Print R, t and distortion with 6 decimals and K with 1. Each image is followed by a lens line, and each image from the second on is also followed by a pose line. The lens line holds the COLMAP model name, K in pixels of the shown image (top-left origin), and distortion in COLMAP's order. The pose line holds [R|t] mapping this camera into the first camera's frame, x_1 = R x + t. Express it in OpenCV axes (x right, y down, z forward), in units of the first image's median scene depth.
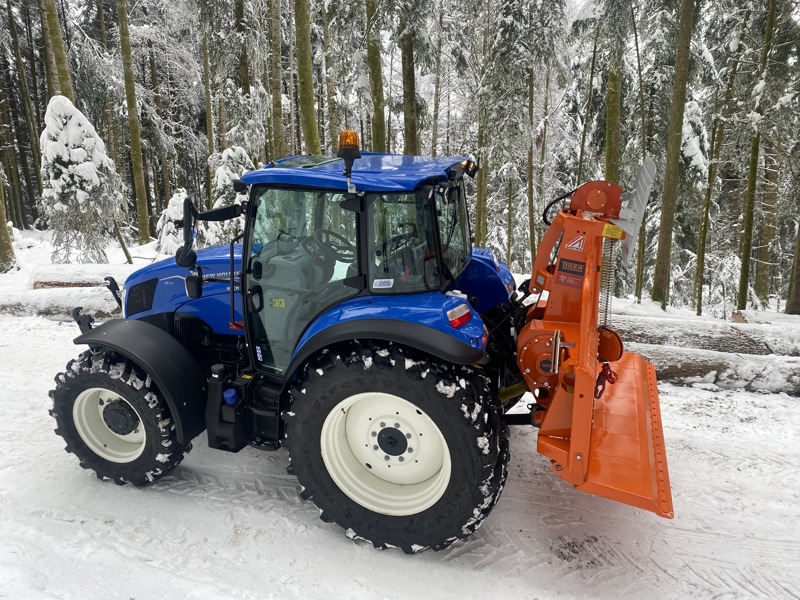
lens RADIAL K [[629.5, 0, 400.0], [0, 629.5, 300.0], [0, 0, 1]] dist [0.006097, 0.001553]
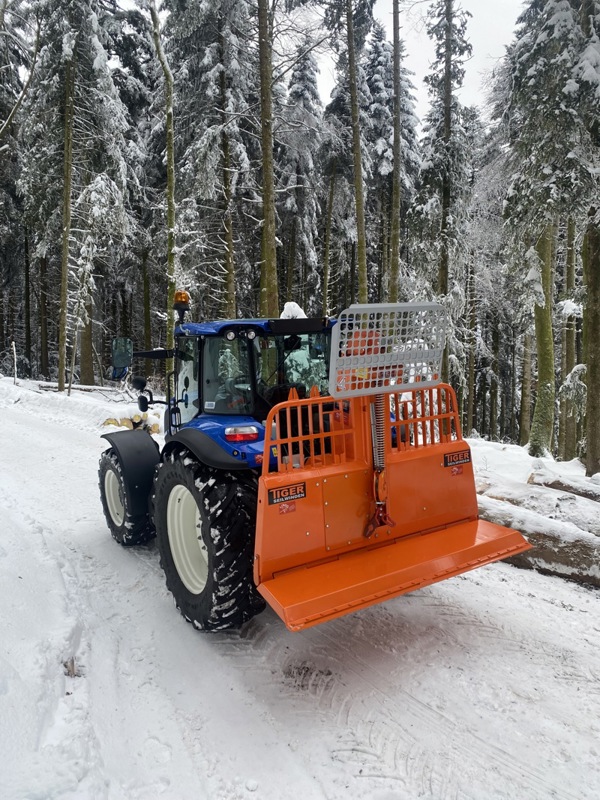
lens RADIAL K [[629.5, 0, 300.0], [0, 629.5, 400.0], [0, 0, 1]] dist [0.006097, 0.001553]
pose [[0.746519, 0.050464, -0.663448, 0.881162], [-0.167755, 0.979183, -0.114280, 0.072695], [0.643870, 0.196608, 0.739444, 0.137560]]
